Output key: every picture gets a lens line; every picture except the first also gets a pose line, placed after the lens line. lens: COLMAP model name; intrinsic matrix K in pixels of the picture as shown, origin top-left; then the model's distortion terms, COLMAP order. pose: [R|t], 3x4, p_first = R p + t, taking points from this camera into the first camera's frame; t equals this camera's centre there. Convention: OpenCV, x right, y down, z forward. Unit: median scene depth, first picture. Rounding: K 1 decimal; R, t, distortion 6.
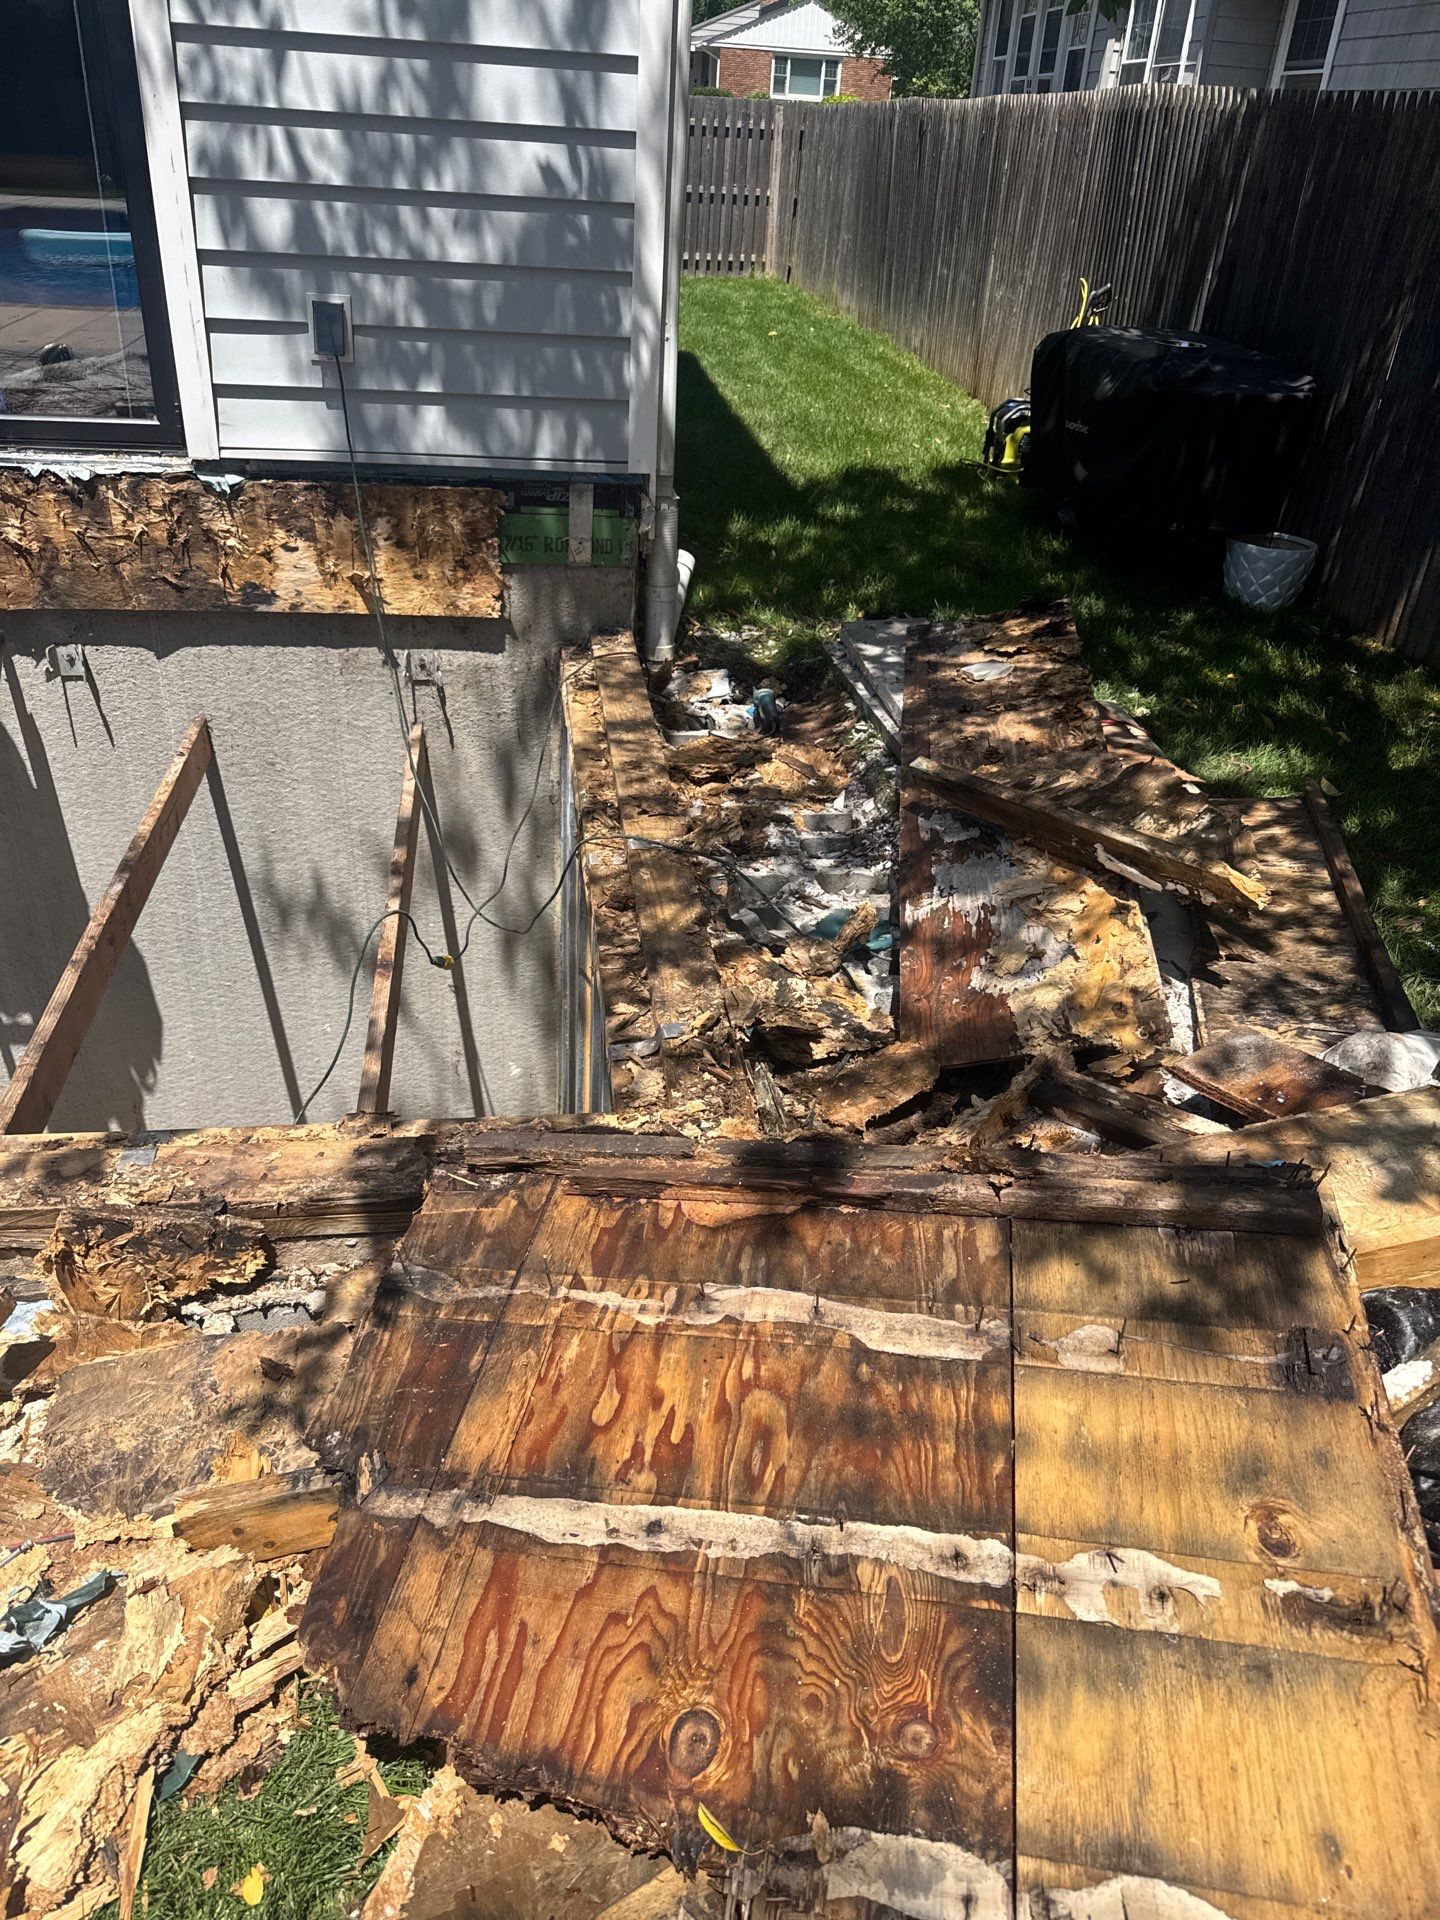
lens RADIAL K [[1368.2, 0, 714.4], [0, 1368.2, 971.1], [0, 0, 1]] dist [0.007252, -0.015790]
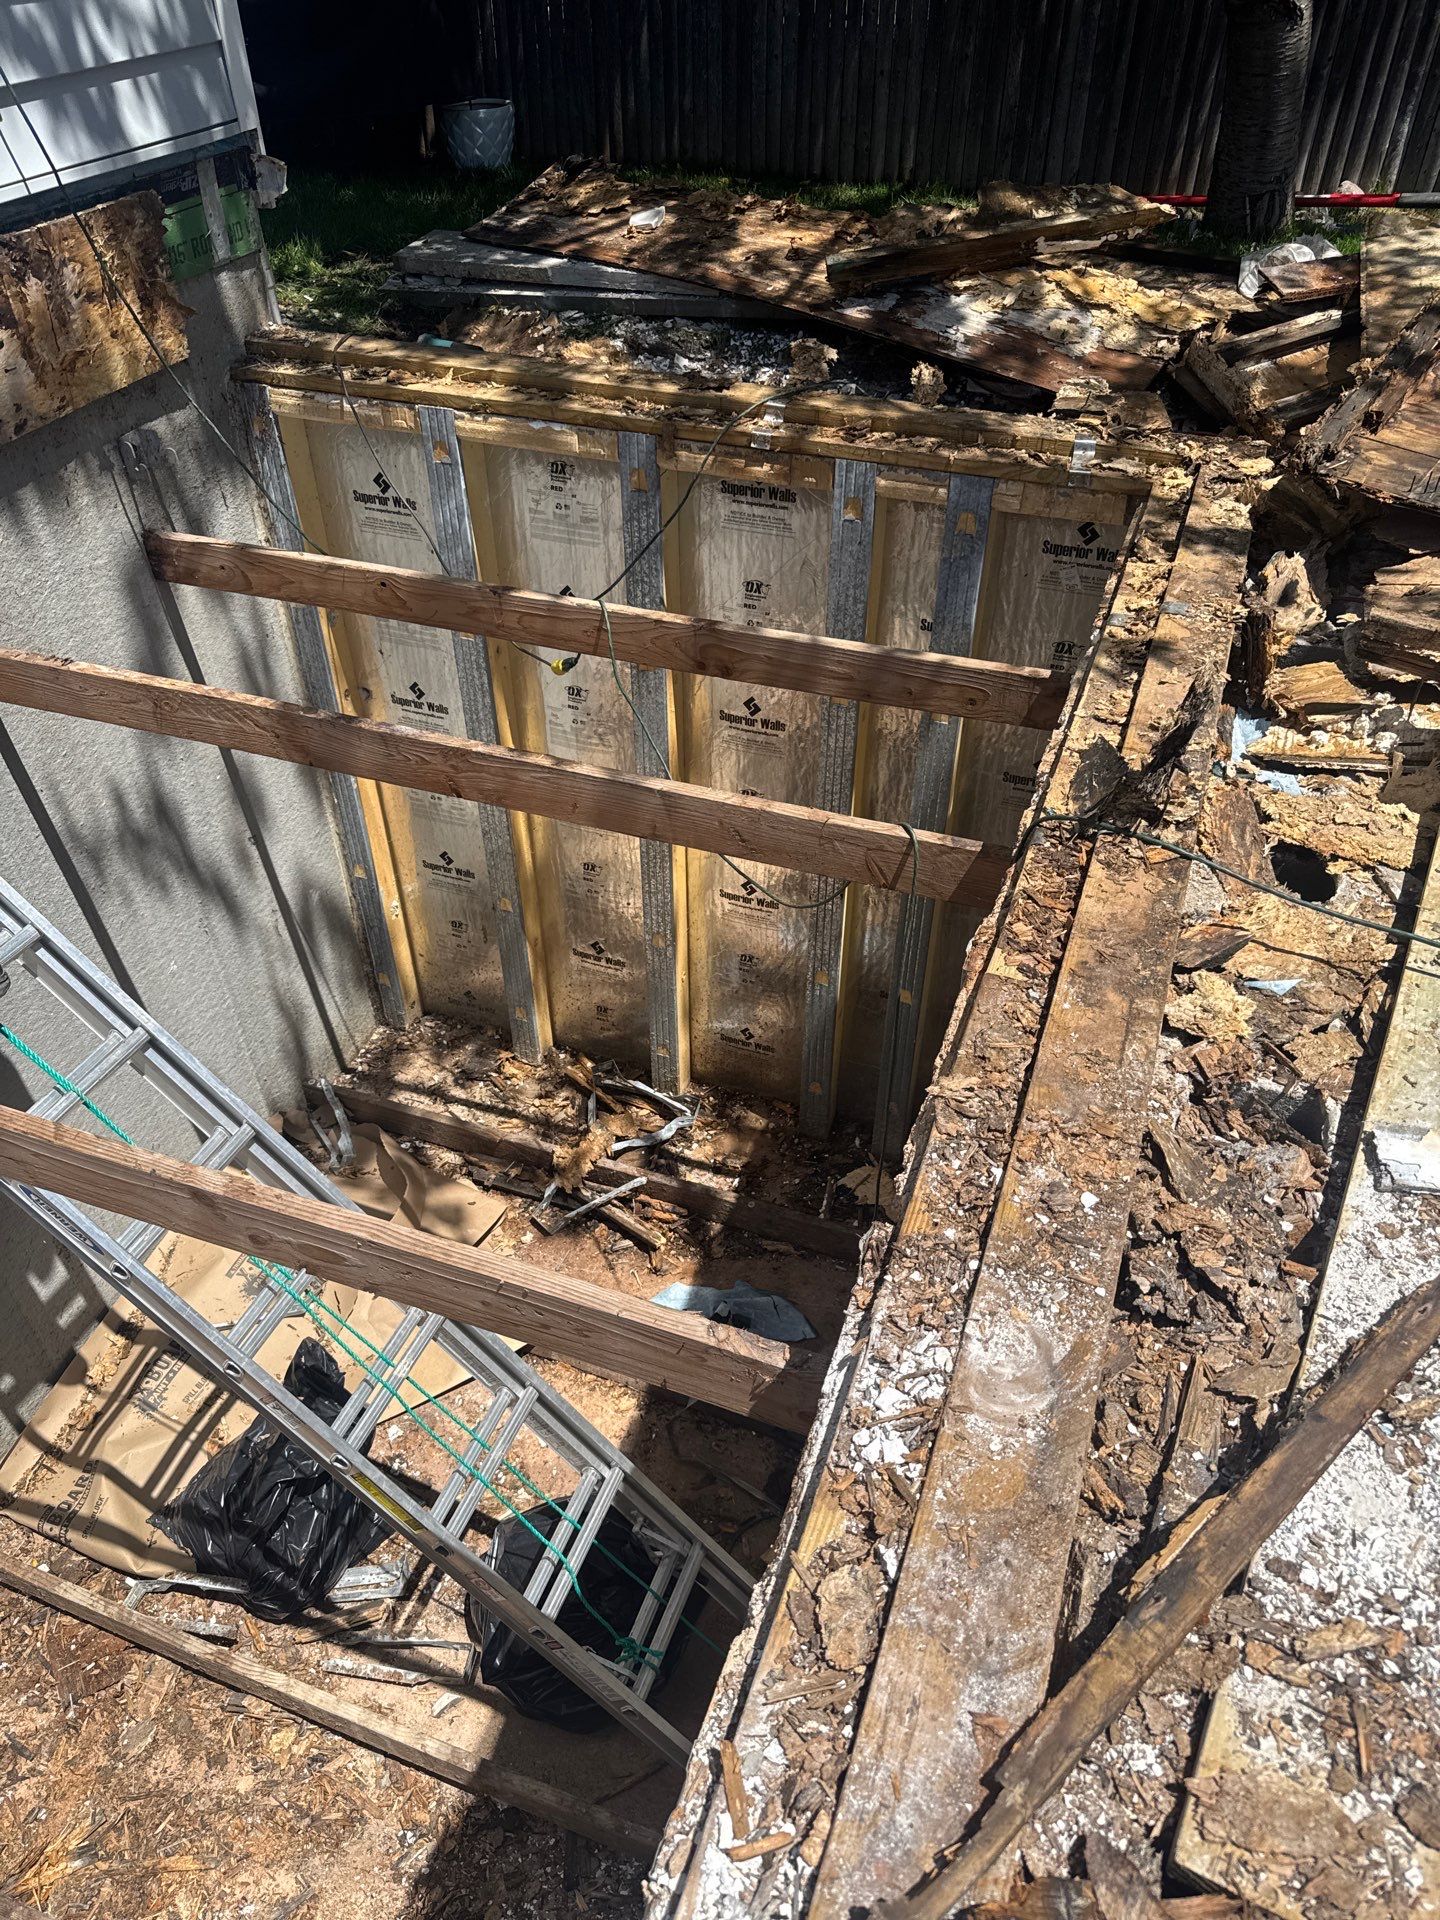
lens RADIAL K [[1368.2, 0, 714.4], [0, 1368.2, 971.1], [0, 0, 1]] dist [0.007252, -0.015790]
pose [[0.468034, -0.626941, 0.622808, -0.802002], [0.510653, 0.767059, 0.388400, -0.137875], [-0.721234, 0.136254, 0.679158, 0.262225]]
